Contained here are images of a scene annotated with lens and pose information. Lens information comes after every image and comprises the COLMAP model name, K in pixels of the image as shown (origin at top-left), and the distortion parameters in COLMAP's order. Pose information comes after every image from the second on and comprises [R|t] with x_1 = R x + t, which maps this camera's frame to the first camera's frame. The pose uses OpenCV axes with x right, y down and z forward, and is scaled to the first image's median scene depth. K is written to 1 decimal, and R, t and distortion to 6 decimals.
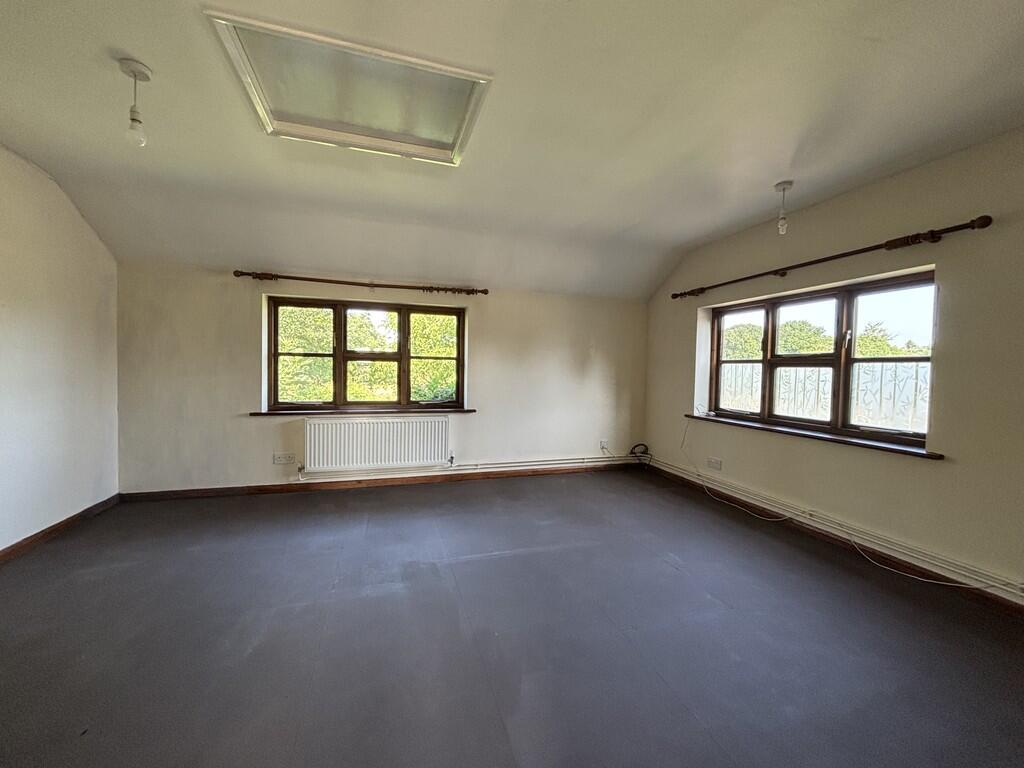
lens RADIAL K [[413.6, 0, 512.0], [0, 413.6, 384.0], [0, 0, 1]] dist [0.027269, -0.000295]
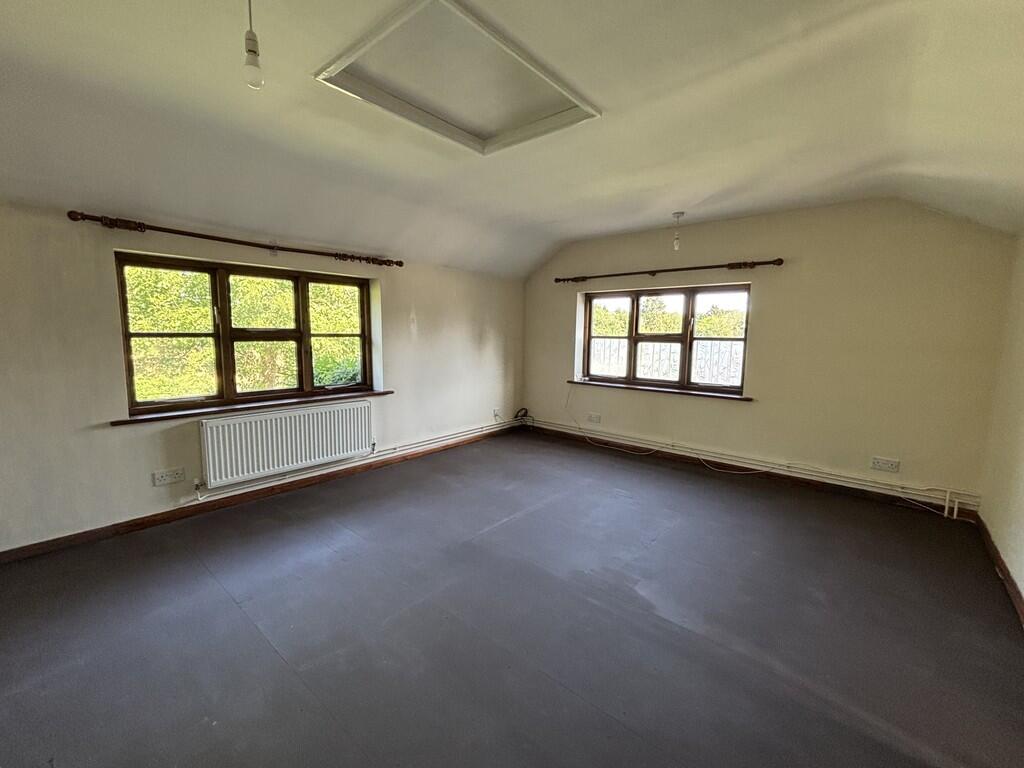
lens RADIAL K [[428.2, 0, 512.0], [0, 428.2, 384.0], [0, 0, 1]] dist [0.016720, -0.000349]
pose [[0.850645, -0.070755, 0.520958, -0.389171], [0.023393, 0.995015, 0.096943, -0.043950], [-0.525220, -0.070277, 0.848059, 0.032314]]
